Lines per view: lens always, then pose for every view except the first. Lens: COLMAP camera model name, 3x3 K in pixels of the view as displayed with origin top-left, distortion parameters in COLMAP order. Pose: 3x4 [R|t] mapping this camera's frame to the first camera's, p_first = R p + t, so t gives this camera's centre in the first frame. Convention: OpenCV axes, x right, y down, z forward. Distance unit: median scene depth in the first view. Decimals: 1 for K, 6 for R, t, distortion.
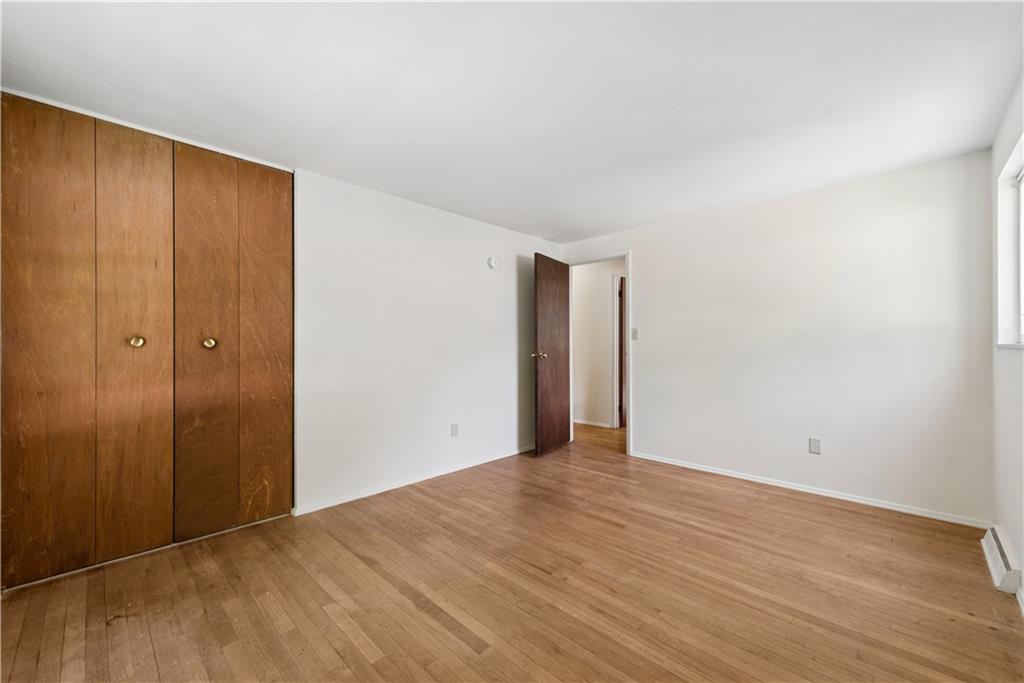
lens RADIAL K [[408.8, 0, 512.5], [0, 408.8, 344.0], [0, 0, 1]] dist [0.008803, -0.000805]
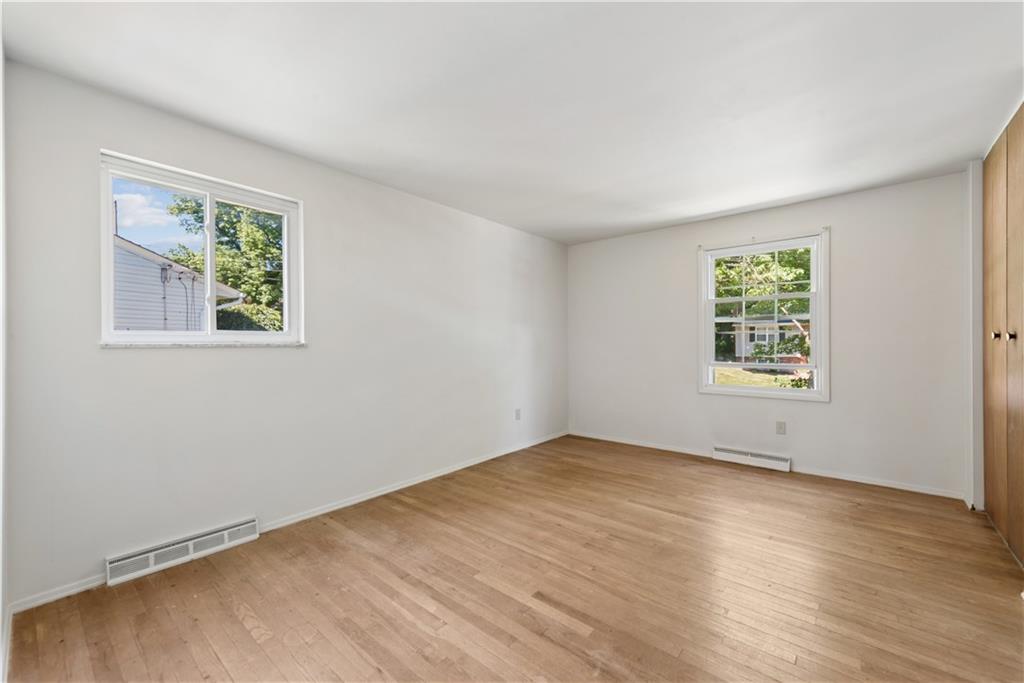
lens RADIAL K [[408.8, 0, 511.4], [0, 408.8, 343.6], [0, 0, 1]] dist [0.008803, -0.000805]
pose [[-0.997124, 0.009490, -0.075195, 0.424780], [0.009788, 0.999946, -0.003590, 0.010700], [0.075157, -0.004316, -0.997162, 1.995876]]
